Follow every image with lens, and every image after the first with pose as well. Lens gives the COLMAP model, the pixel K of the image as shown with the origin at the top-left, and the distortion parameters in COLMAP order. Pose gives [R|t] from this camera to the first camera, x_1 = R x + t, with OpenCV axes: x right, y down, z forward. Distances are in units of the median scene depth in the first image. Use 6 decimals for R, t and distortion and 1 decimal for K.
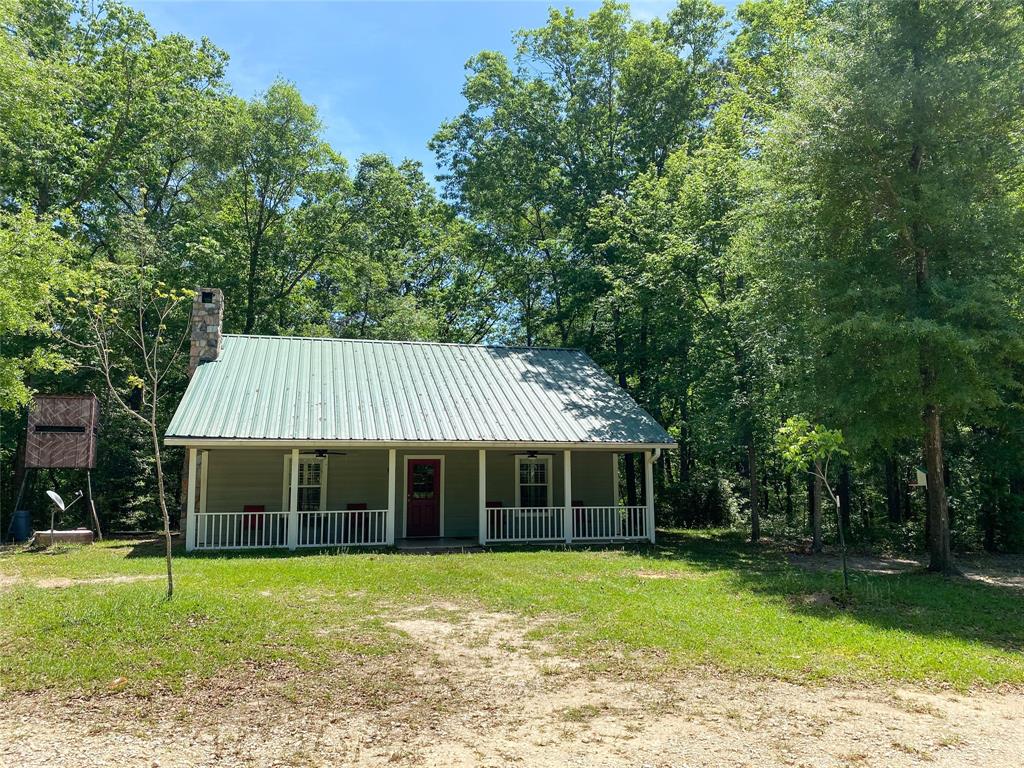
lens RADIAL K [[775.7, 0, 512.0], [0, 775.7, 384.0], [0, 0, 1]] dist [0.118581, -0.208252]
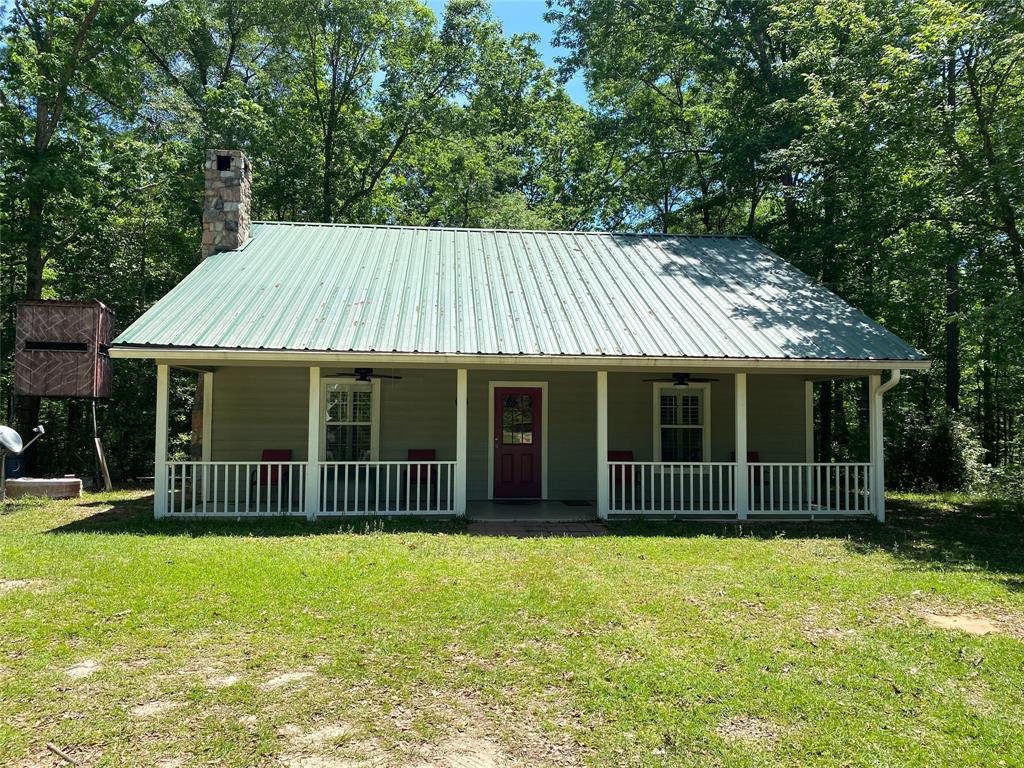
lens RADIAL K [[775.7, 0, 512.0], [0, 775.7, 384.0], [0, 0, 1]] dist [0.118581, -0.208252]
pose [[0.986447, 0.003208, -0.164048, -0.006464], [0.009186, 0.997161, 0.074734, 0.044875], [0.163822, -0.075228, 0.983617, 0.344111]]
